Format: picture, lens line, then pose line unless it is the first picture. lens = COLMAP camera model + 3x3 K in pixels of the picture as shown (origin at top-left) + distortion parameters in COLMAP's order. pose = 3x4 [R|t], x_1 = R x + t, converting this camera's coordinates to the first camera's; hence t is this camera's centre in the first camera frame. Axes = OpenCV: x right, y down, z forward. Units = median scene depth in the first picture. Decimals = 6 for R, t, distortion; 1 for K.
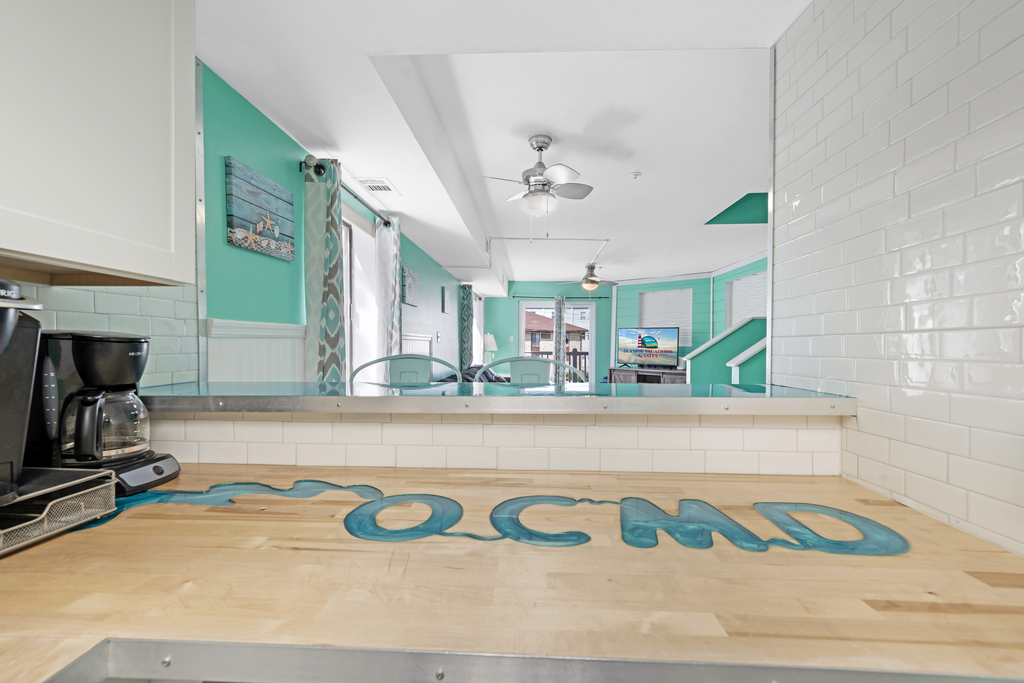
lens RADIAL K [[443.5, 0, 513.2], [0, 443.5, 347.5], [0, 0, 1]] dist [-0.000487, -0.000339]
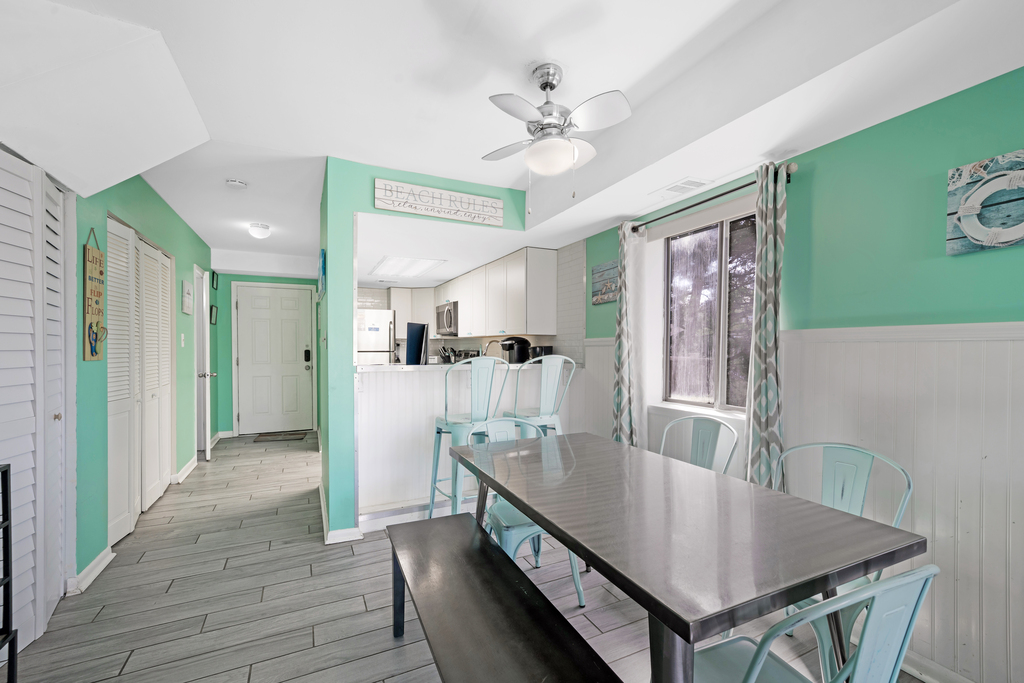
lens RADIAL K [[432.5, 0, 510.1], [0, 432.5, 355.8], [0, 0, 1]] dist [0.002501, 0.000491]
pose [[-0.883836, 0.000463, -0.467797, 0.390256], [-0.010839, 0.999711, 0.021467, -0.009236], [0.467671, 0.024044, -0.883575, 1.402616]]
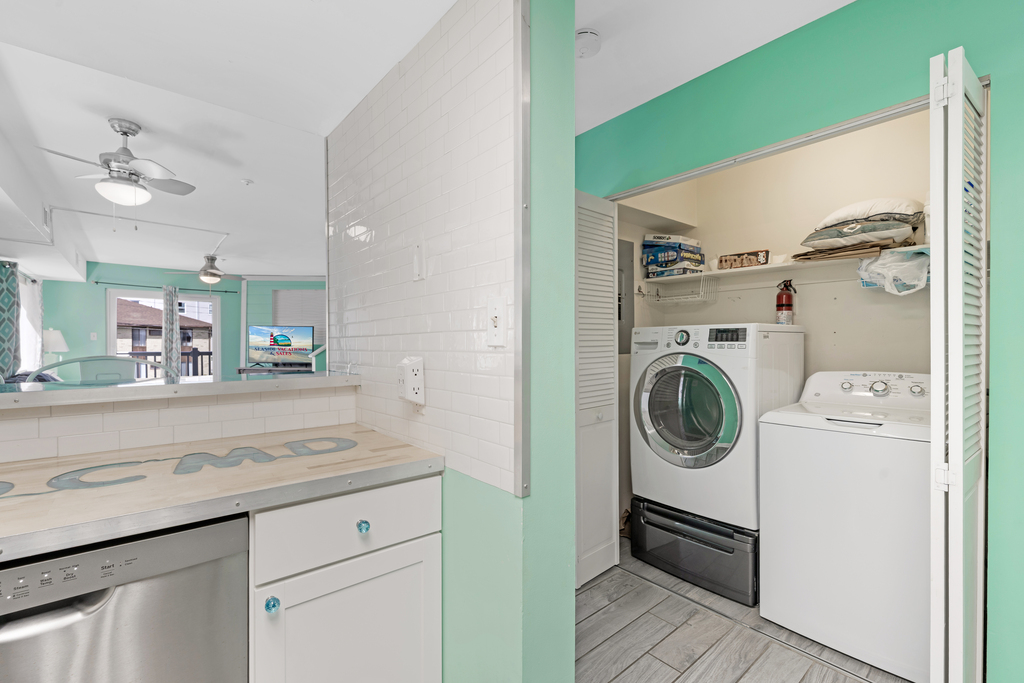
lens RADIAL K [[443.5, 0, 513.2], [0, 443.5, 347.5], [0, 0, 1]] dist [-0.000487, -0.000339]
pose [[0.732447, -0.011566, 0.680726, 0.016351], [0.008381, 0.999933, 0.007971, 0.000764], [-0.680773, -0.000133, 0.732495, -0.205480]]
